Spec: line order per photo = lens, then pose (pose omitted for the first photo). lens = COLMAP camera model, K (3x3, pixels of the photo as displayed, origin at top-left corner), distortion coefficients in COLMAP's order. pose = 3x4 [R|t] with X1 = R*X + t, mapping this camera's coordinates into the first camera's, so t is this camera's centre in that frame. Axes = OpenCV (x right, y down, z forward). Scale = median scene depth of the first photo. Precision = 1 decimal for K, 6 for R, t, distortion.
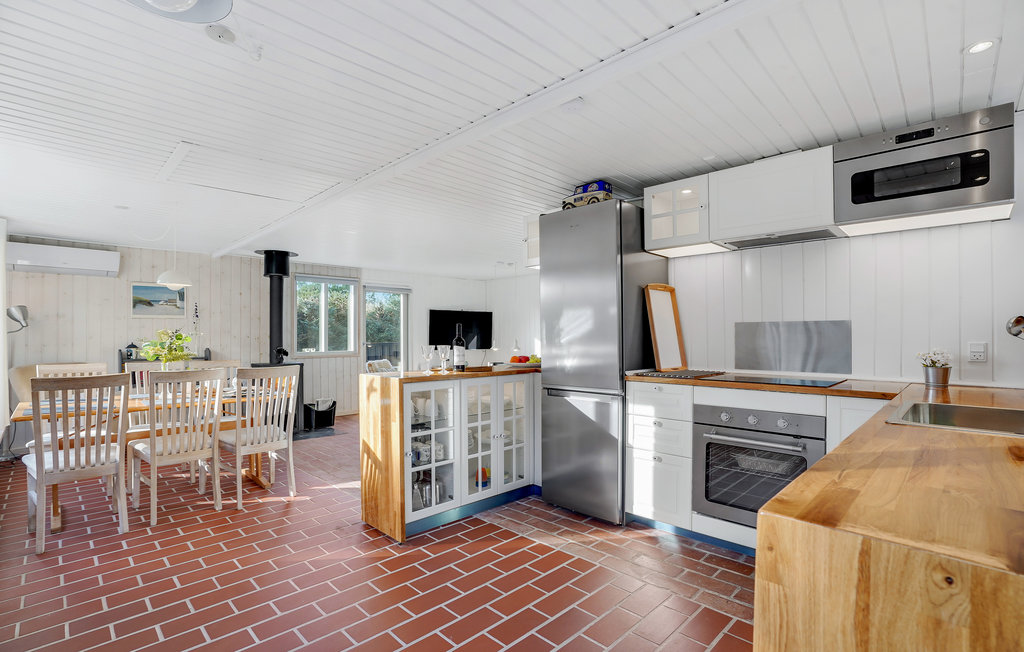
lens RADIAL K [[477.7, 0, 506.7], [0, 477.7, 336.2], [0, 0, 1]] dist [-0.019942, 0.000073]
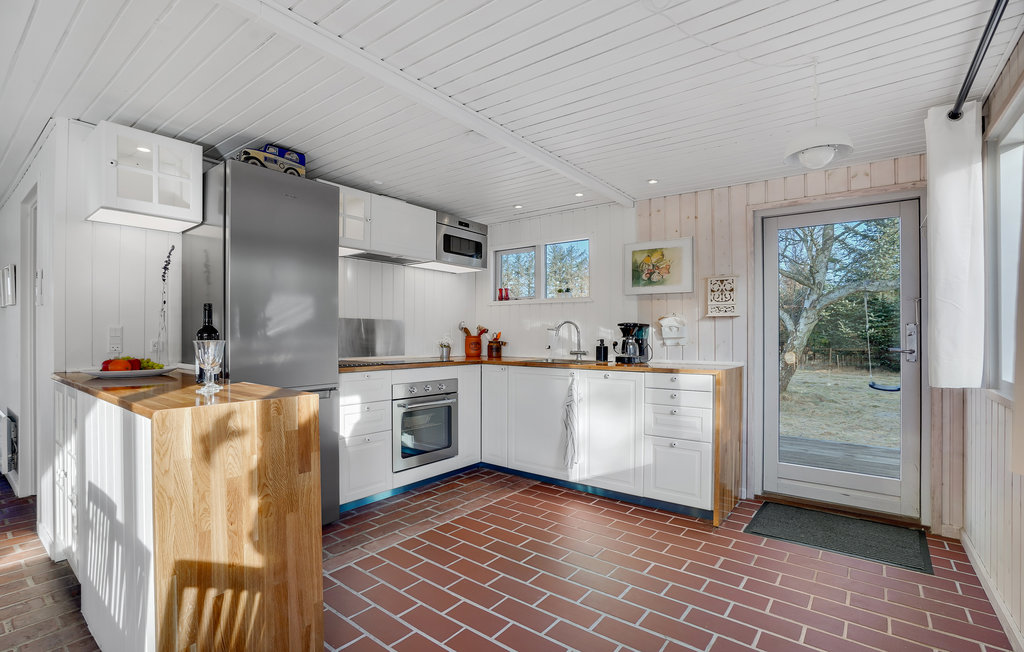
lens RADIAL K [[477.7, 0, 507.2], [0, 477.7, 328.0], [0, 0, 1]] dist [-0.019942, 0.000073]
pose [[-0.114091, 0.011974, 0.993398, -0.782853], [-0.001527, 0.999924, -0.012228, 0.010876], [-0.993469, -0.002912, -0.114064, 0.773539]]
